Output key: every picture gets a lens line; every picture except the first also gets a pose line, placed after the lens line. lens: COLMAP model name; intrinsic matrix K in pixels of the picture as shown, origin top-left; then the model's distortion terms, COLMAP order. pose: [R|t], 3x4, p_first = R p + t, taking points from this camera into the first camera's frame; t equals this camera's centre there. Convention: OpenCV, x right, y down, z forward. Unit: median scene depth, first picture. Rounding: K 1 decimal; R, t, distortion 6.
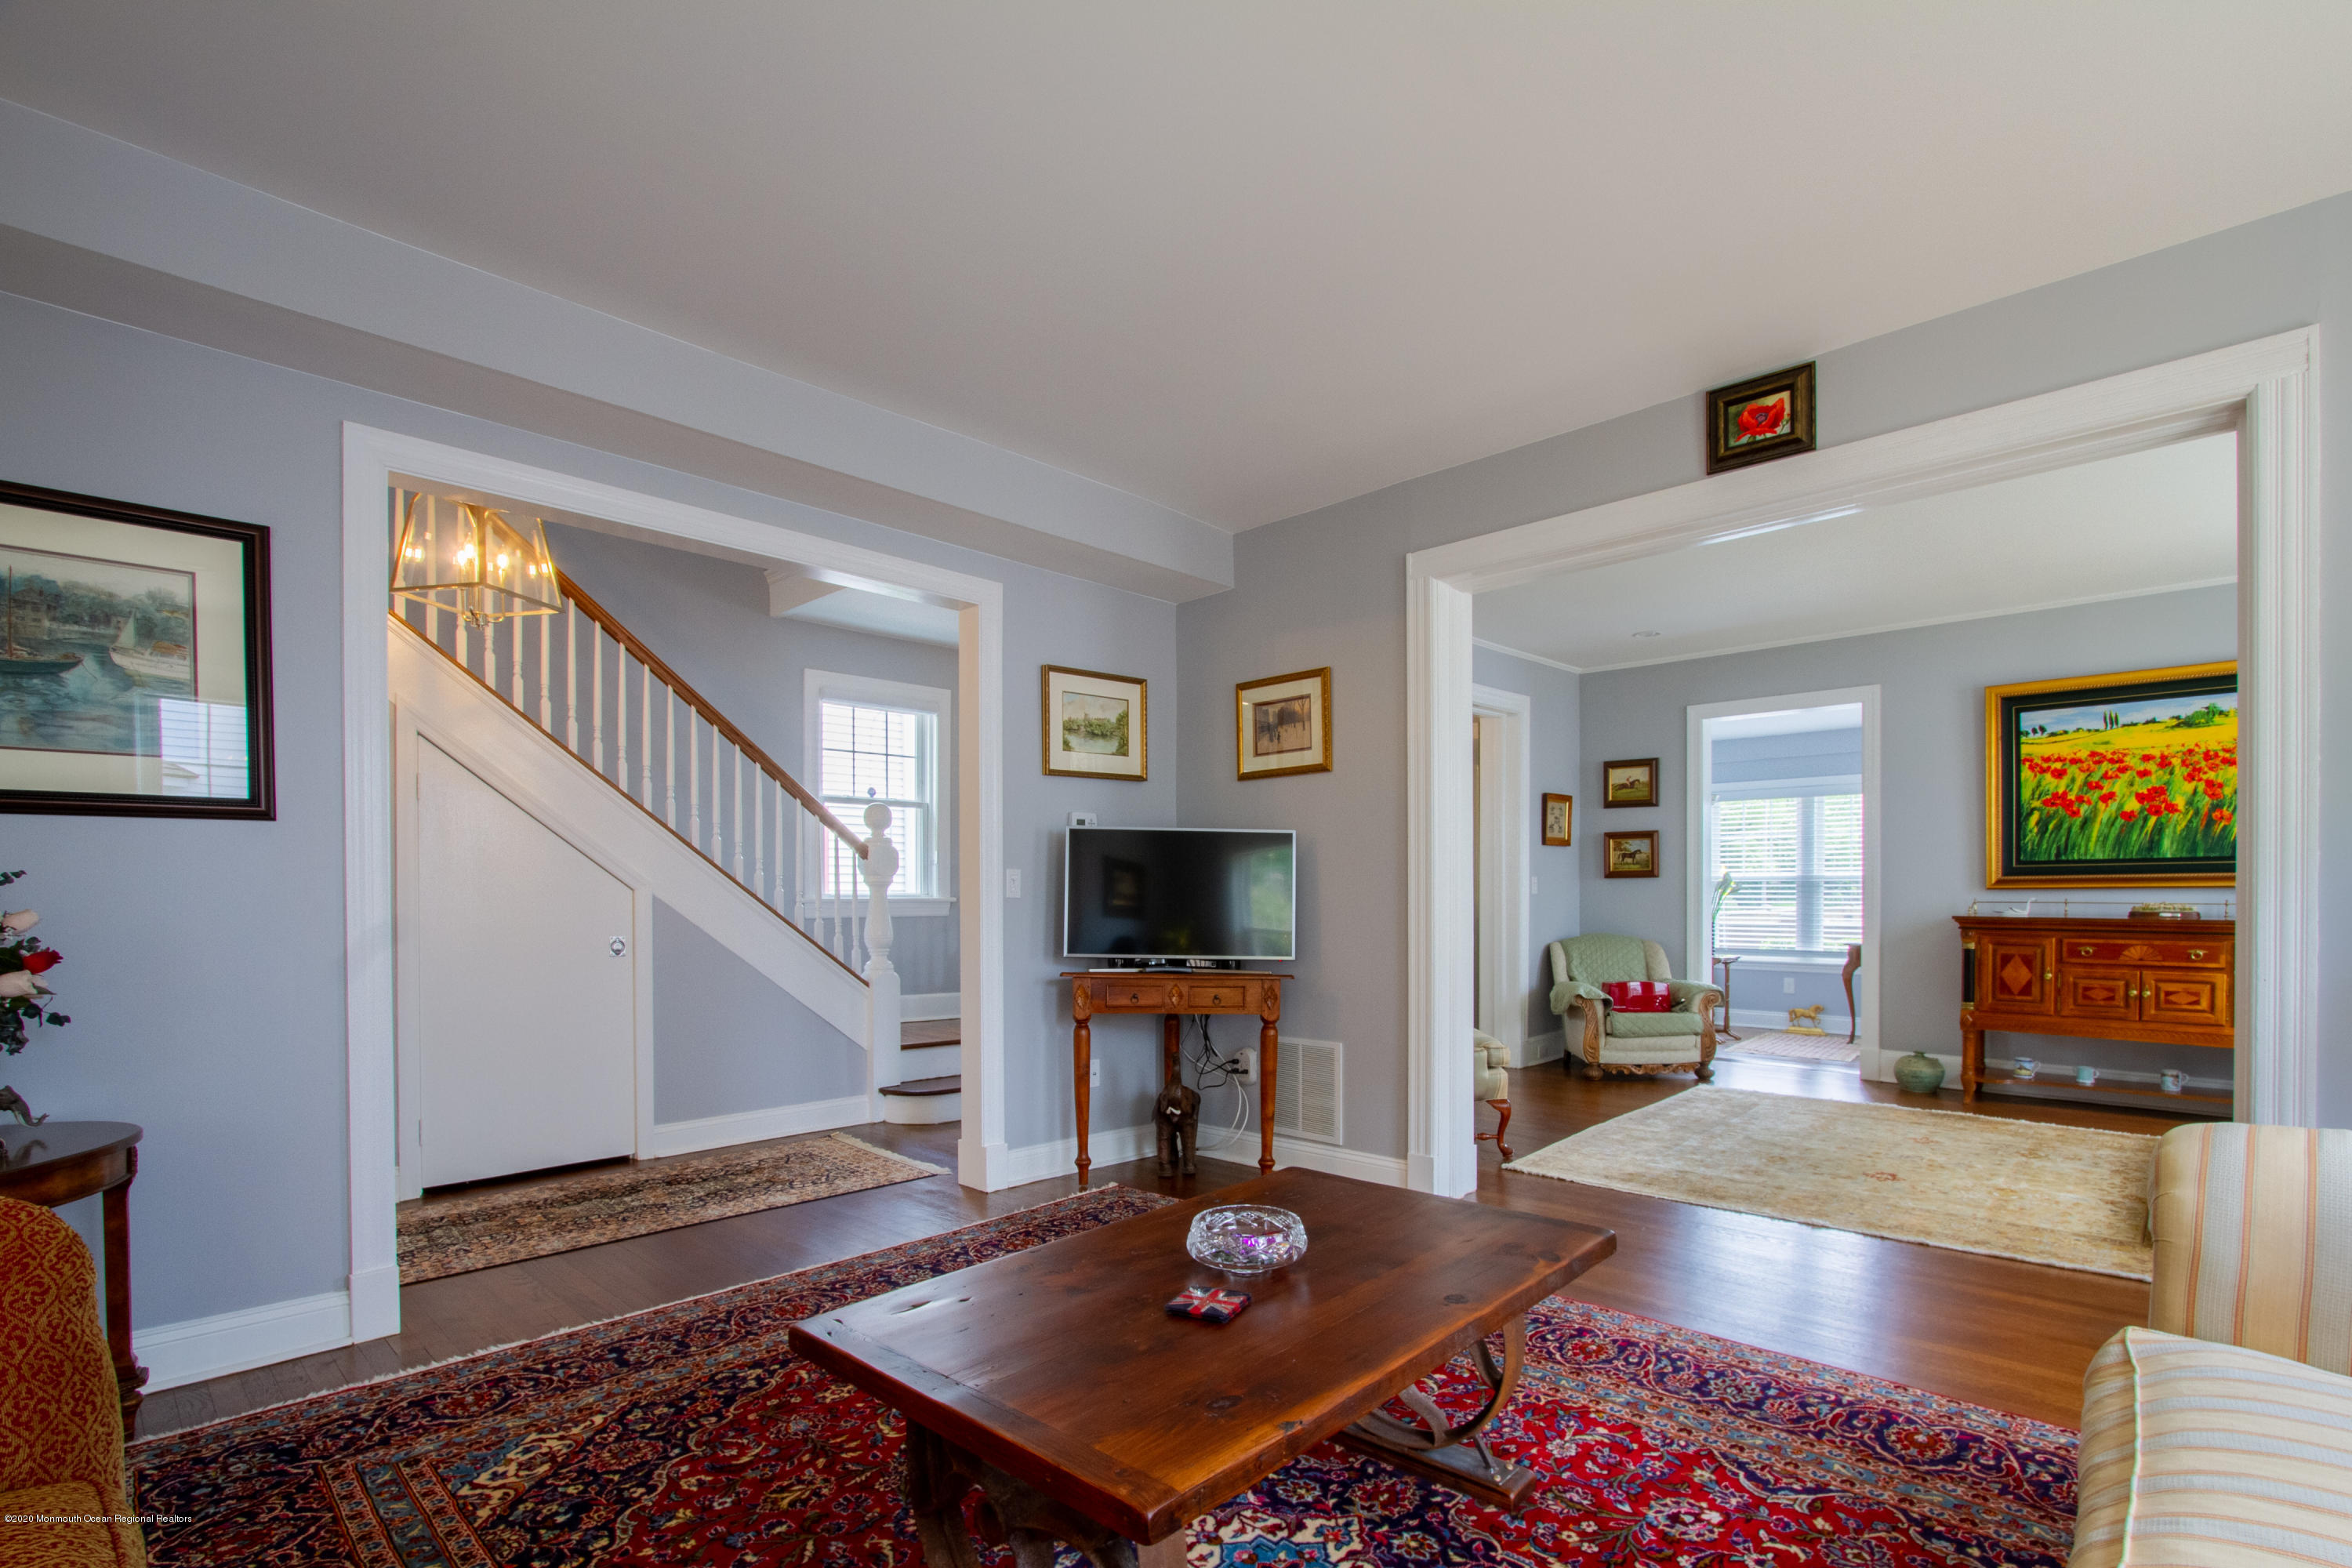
lens RADIAL K [[1100.5, 0, 1179.1], [0, 1100.5, 884.8], [0, 0, 1]] dist [-0.019747, 0.003702]
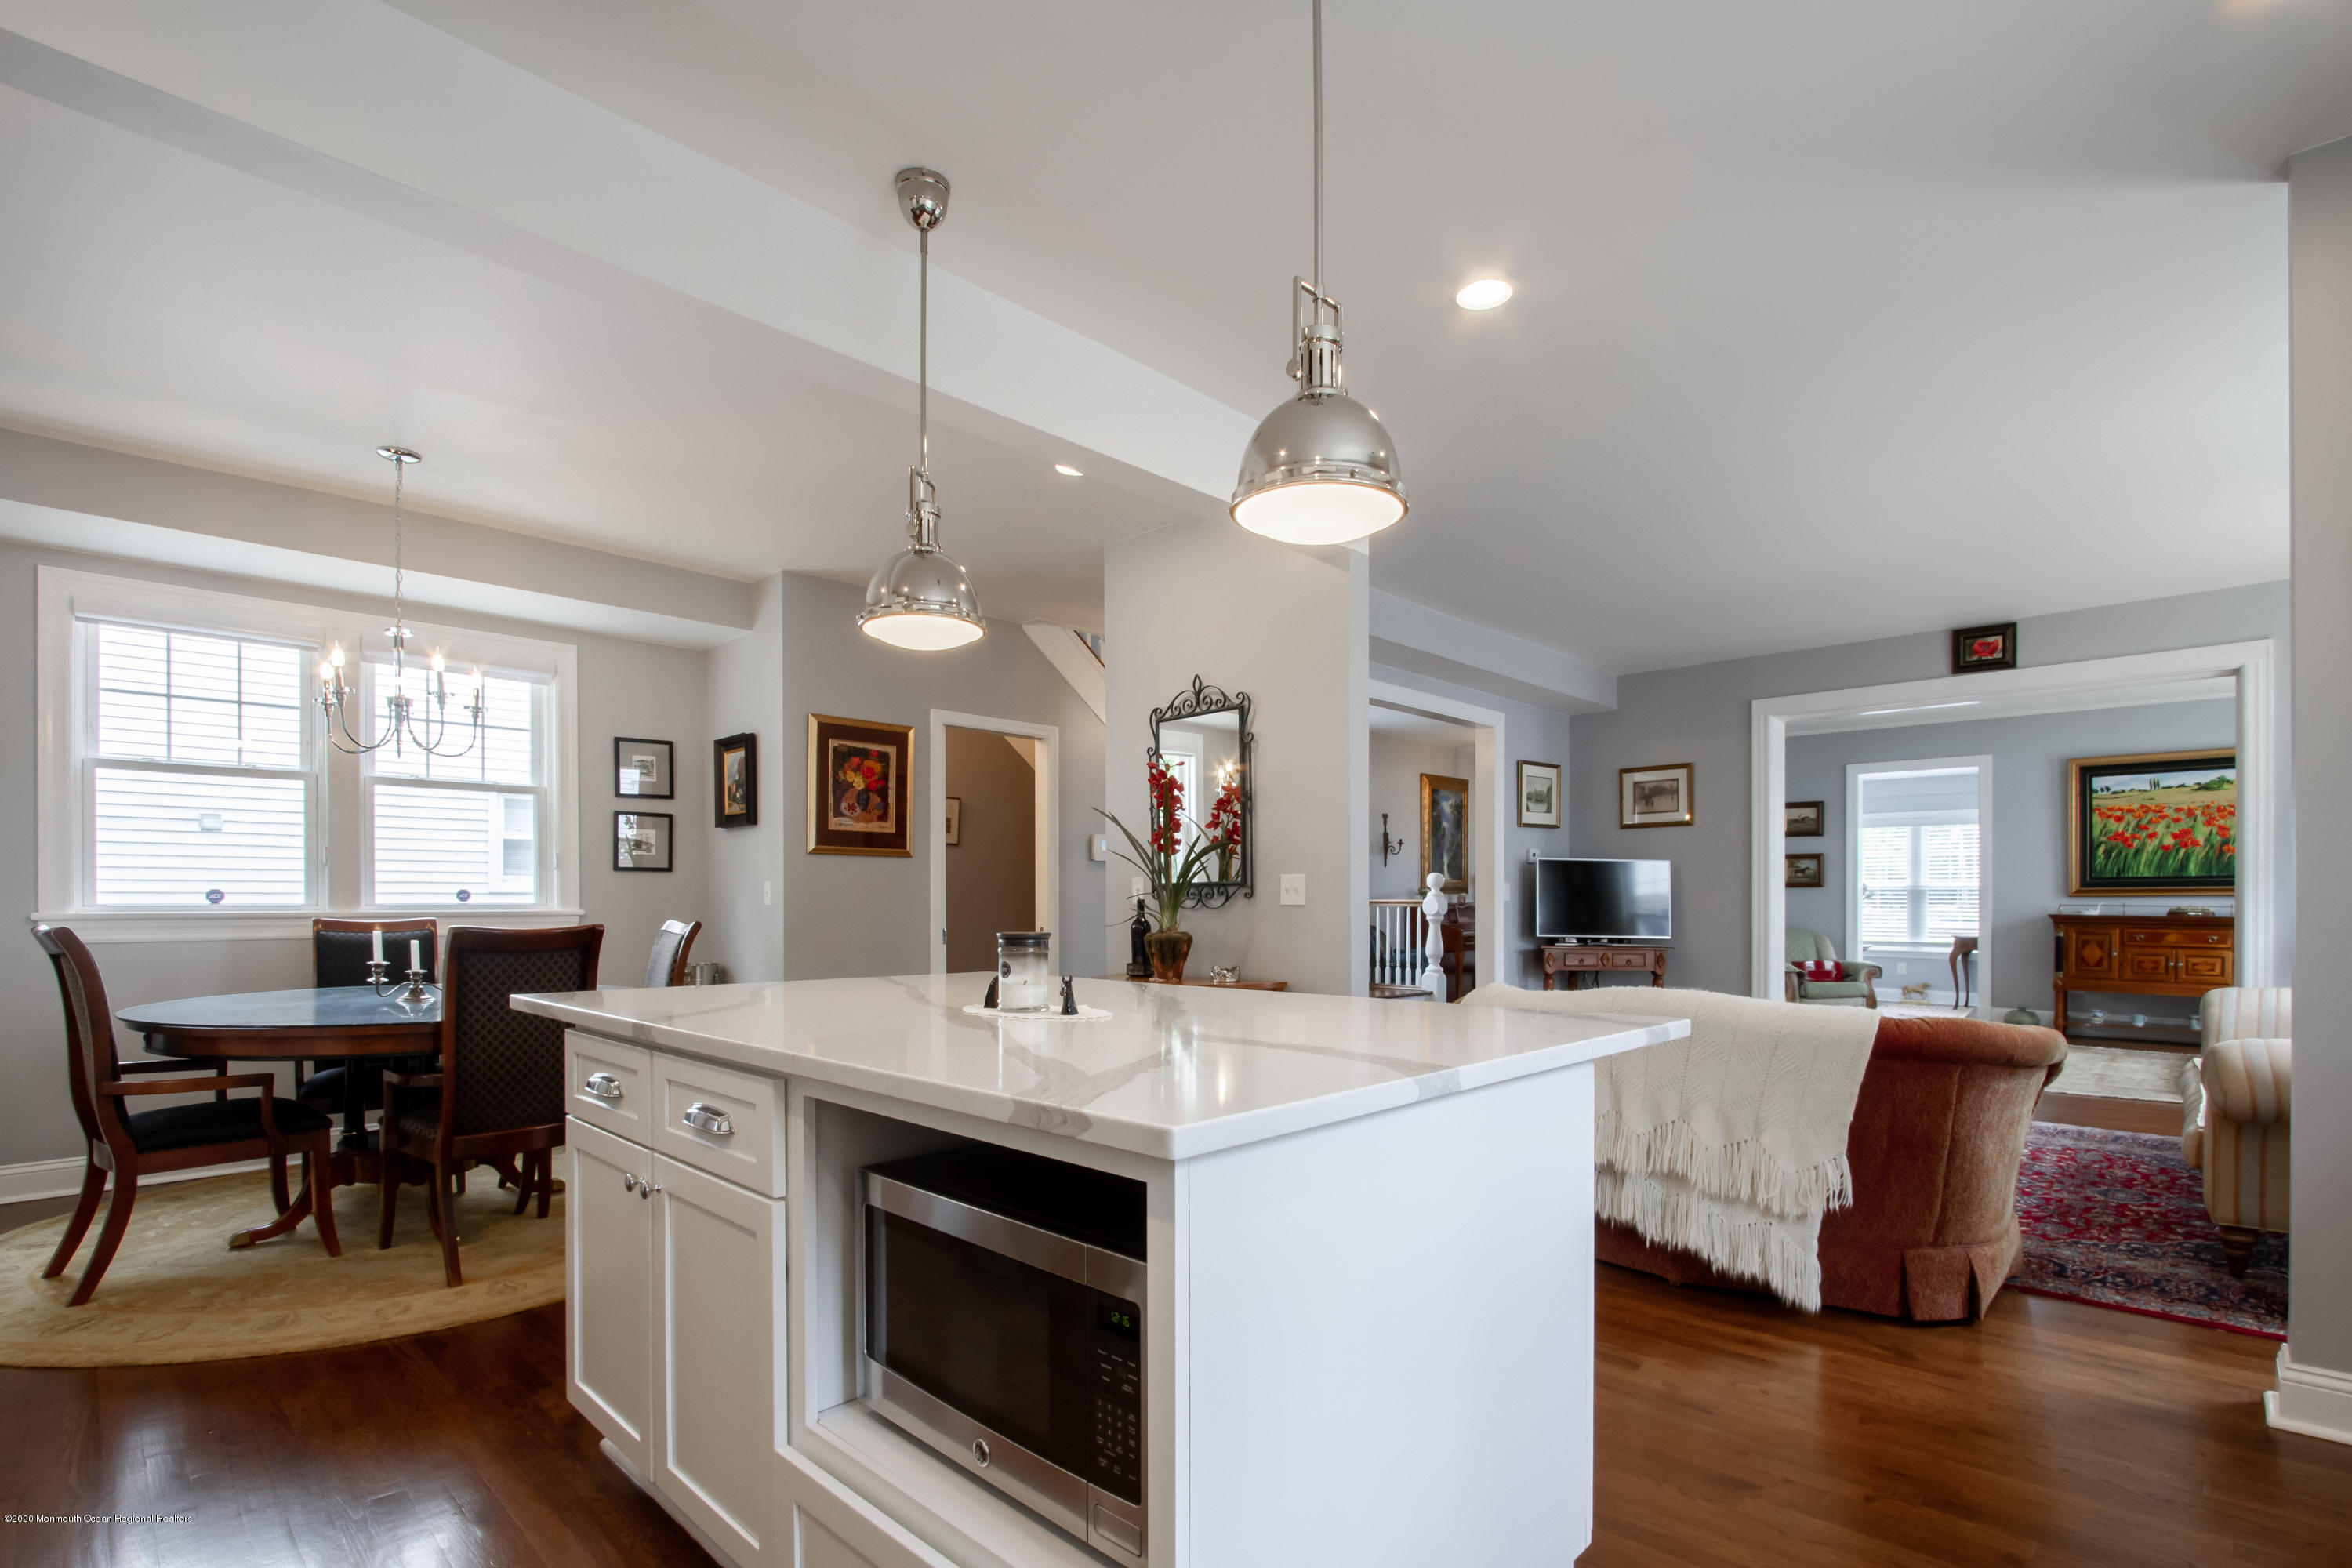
lens RADIAL K [[1100.5, 0, 1185.4], [0, 1100.5, 883.7], [0, 0, 1]] dist [-0.019747, 0.003702]
pose [[0.999998, 0.002052, -0.000399, -0.485188], [-0.002053, 0.999992, -0.003540, -0.006045], [0.000392, 0.003540, 0.999994, -0.505121]]
